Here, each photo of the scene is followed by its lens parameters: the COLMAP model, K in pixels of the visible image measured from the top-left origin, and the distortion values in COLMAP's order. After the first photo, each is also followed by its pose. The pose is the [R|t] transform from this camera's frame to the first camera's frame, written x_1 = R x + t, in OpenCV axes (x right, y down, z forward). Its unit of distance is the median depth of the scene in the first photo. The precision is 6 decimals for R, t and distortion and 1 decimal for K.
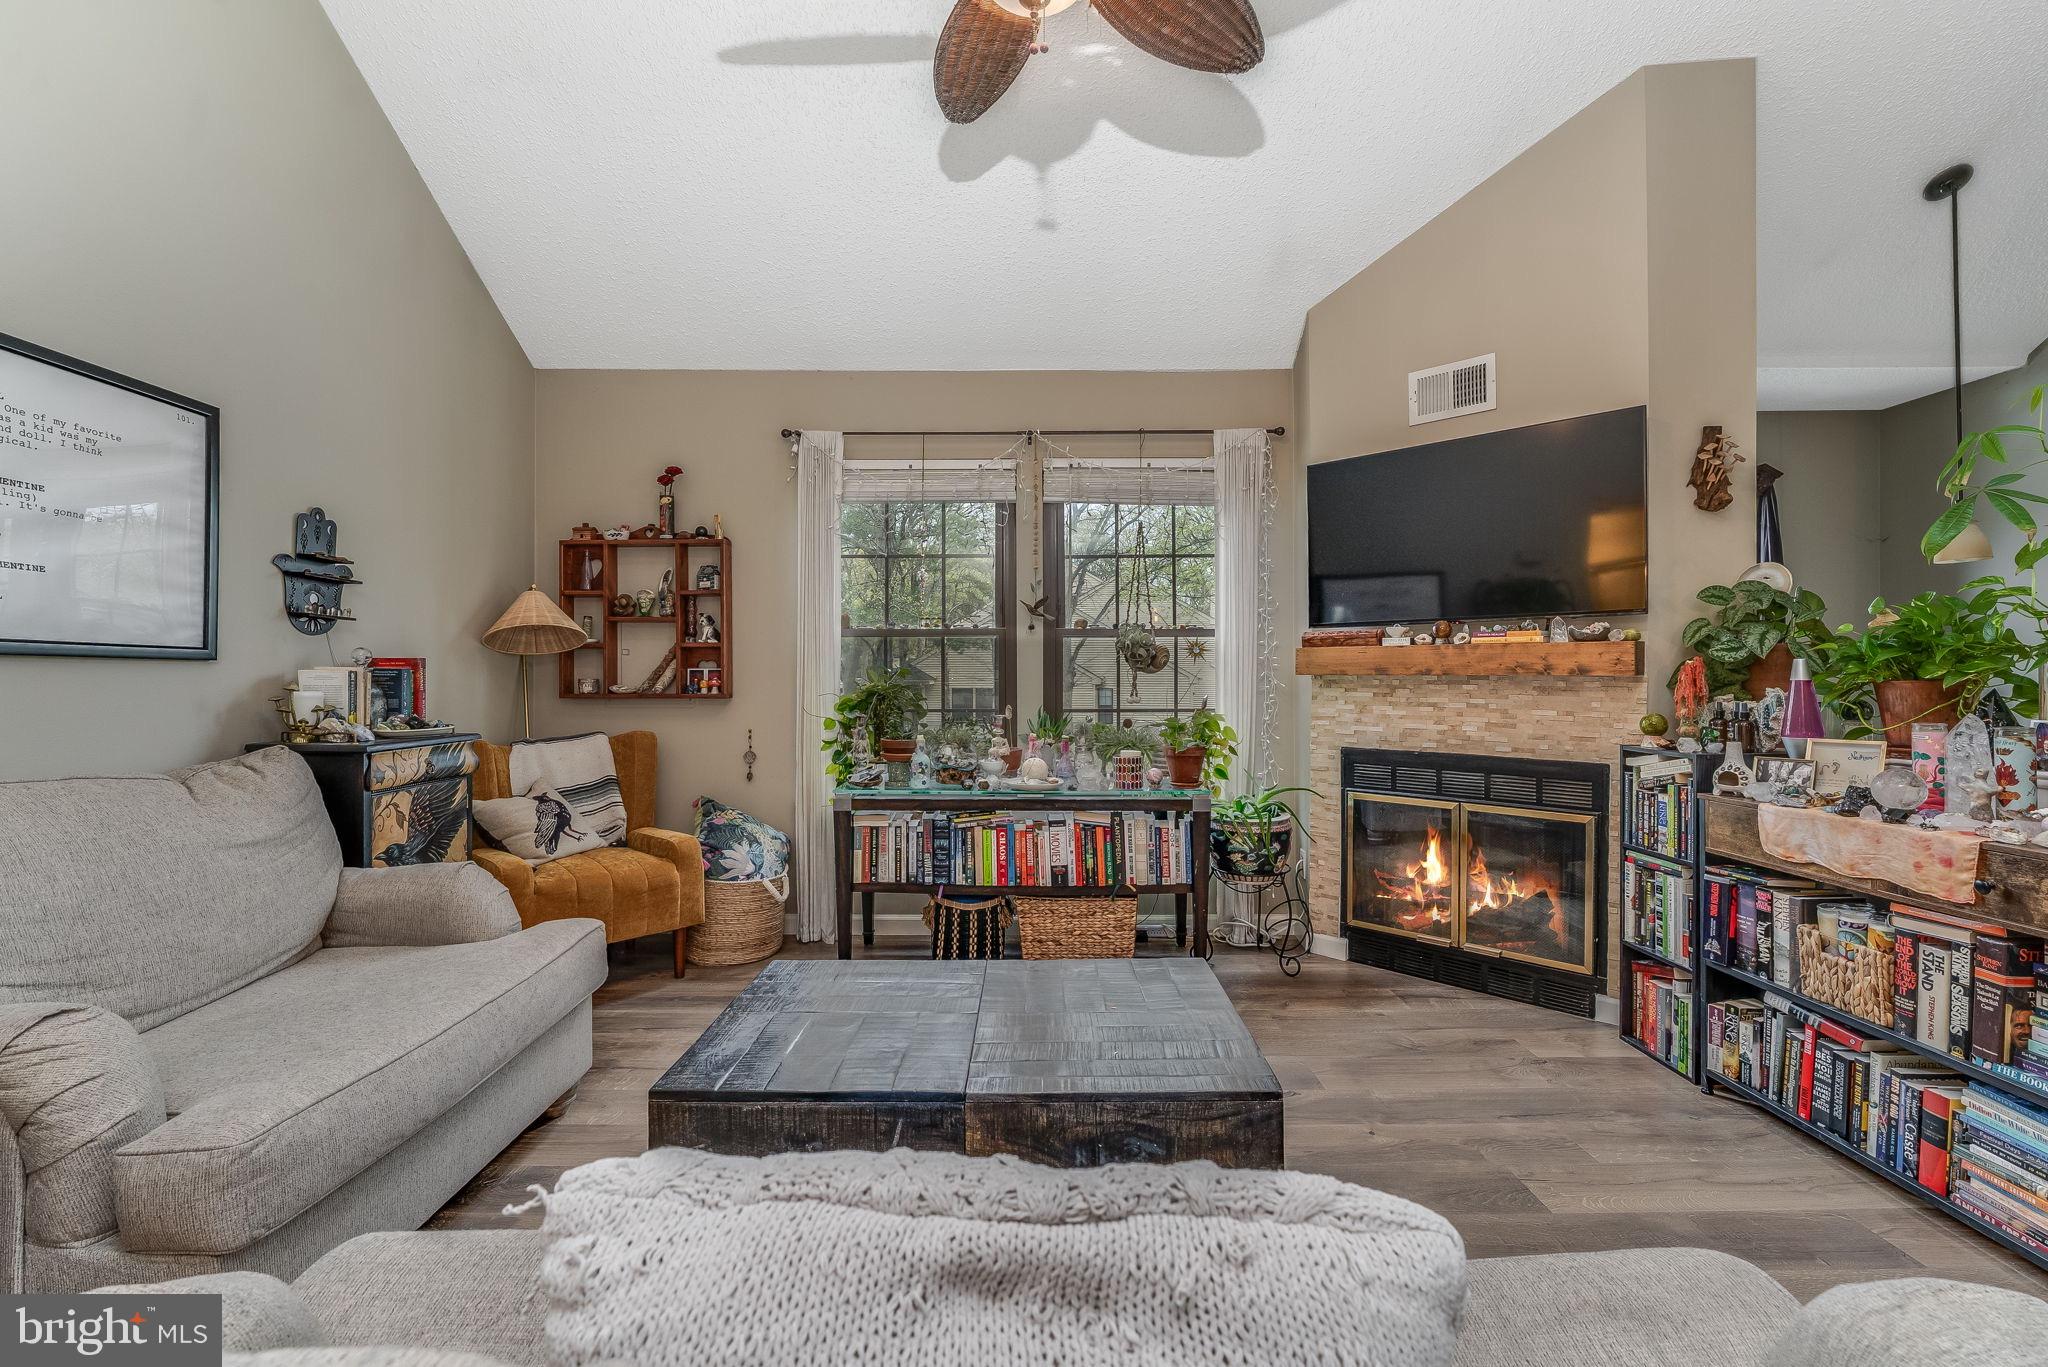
lens RADIAL K [[889.9, 0, 1021.3], [0, 889.9, 676.6], [0, 0, 1]] dist [-0.002683, -0.001045]
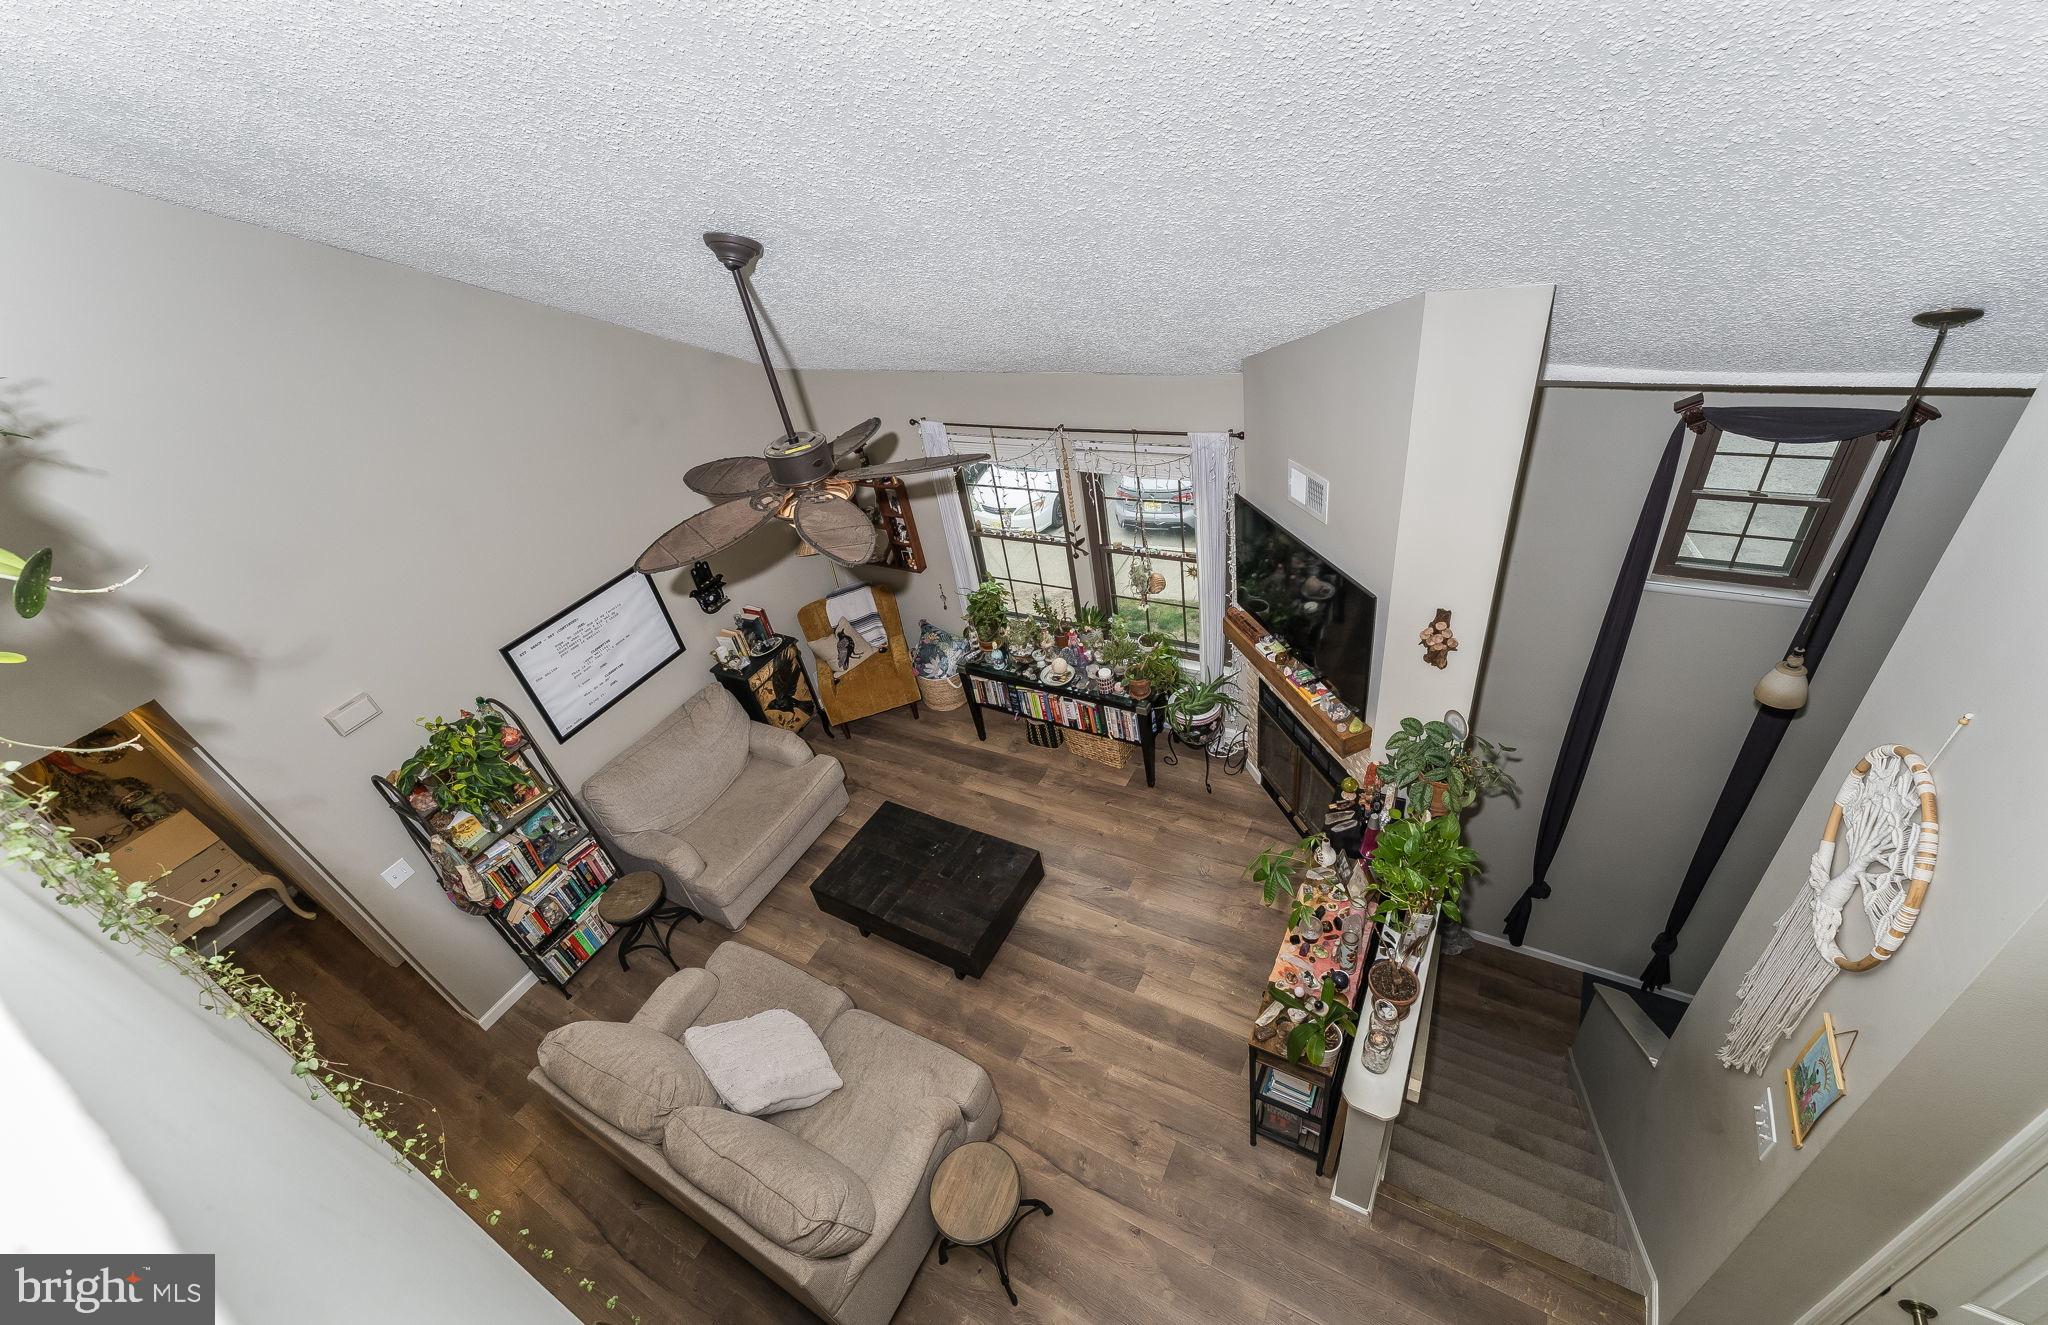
lens RADIAL K [[823.2, 0, 1024.0], [0, 823.2, 662.5], [0, 0, 1]] dist [-0.000444, -0.000062]
pose [[0.863615, 0.167513, -0.475509, 0.764042], [0.166056, 0.796041, 0.582018, -0.897621], [0.476020, -0.581600, 0.659656, -0.054970]]
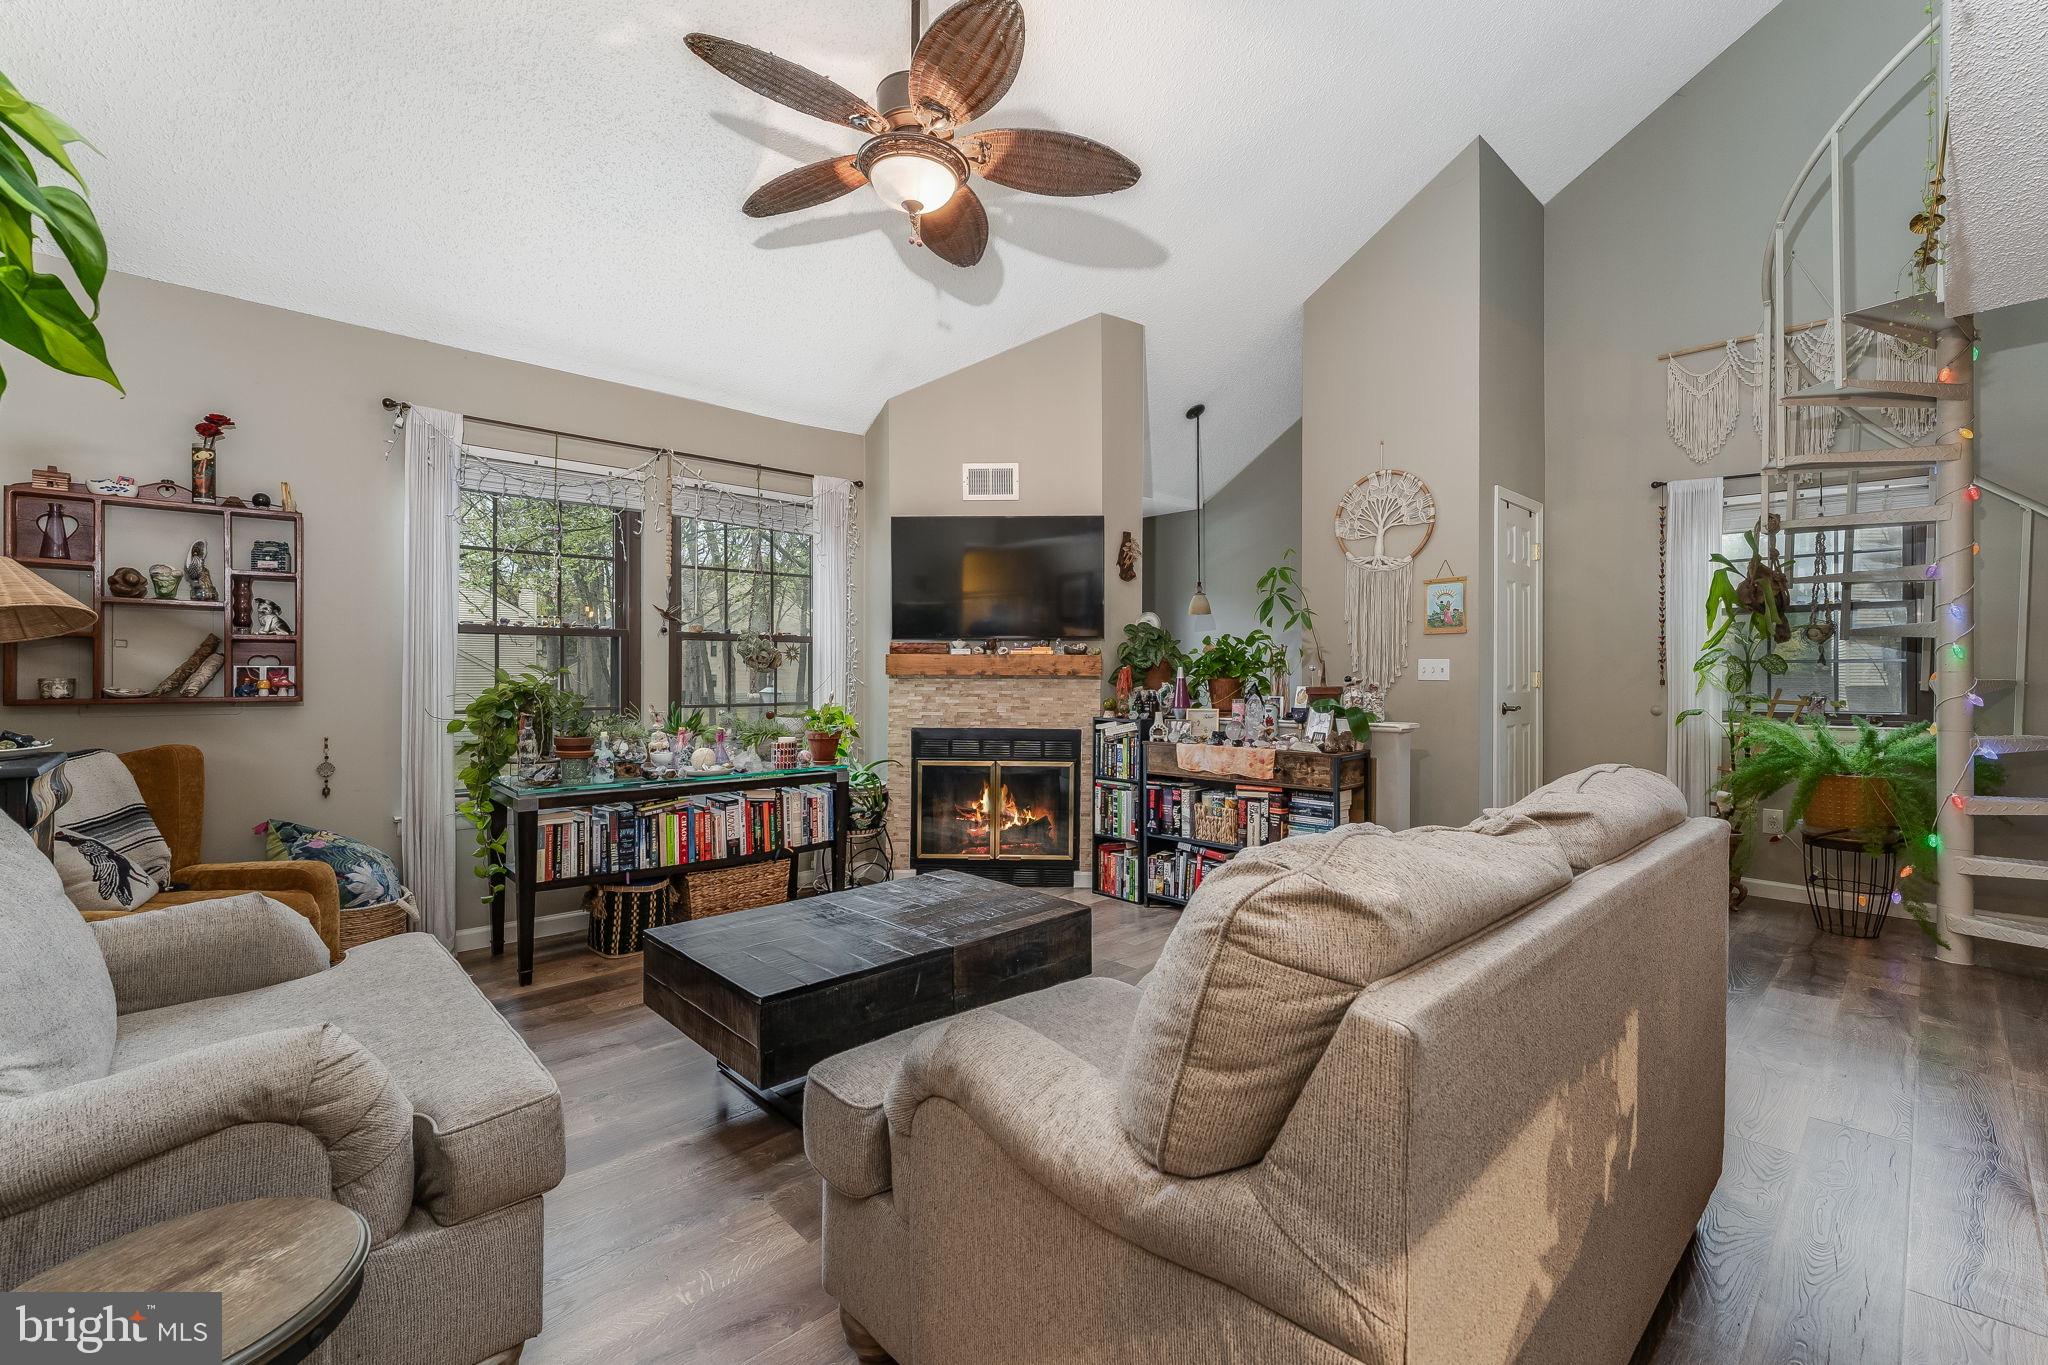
lens RADIAL K [[877.7, 0, 1017.9], [0, 877.7, 672.1], [0, 0, 1]] dist [-0.002822, -0.000226]
pose [[0.724941, 0.003045, 0.688804, -0.513857], [-0.001223, 0.999994, -0.003133, -0.001941], [-0.688810, 0.001429, 0.724941, -0.089838]]
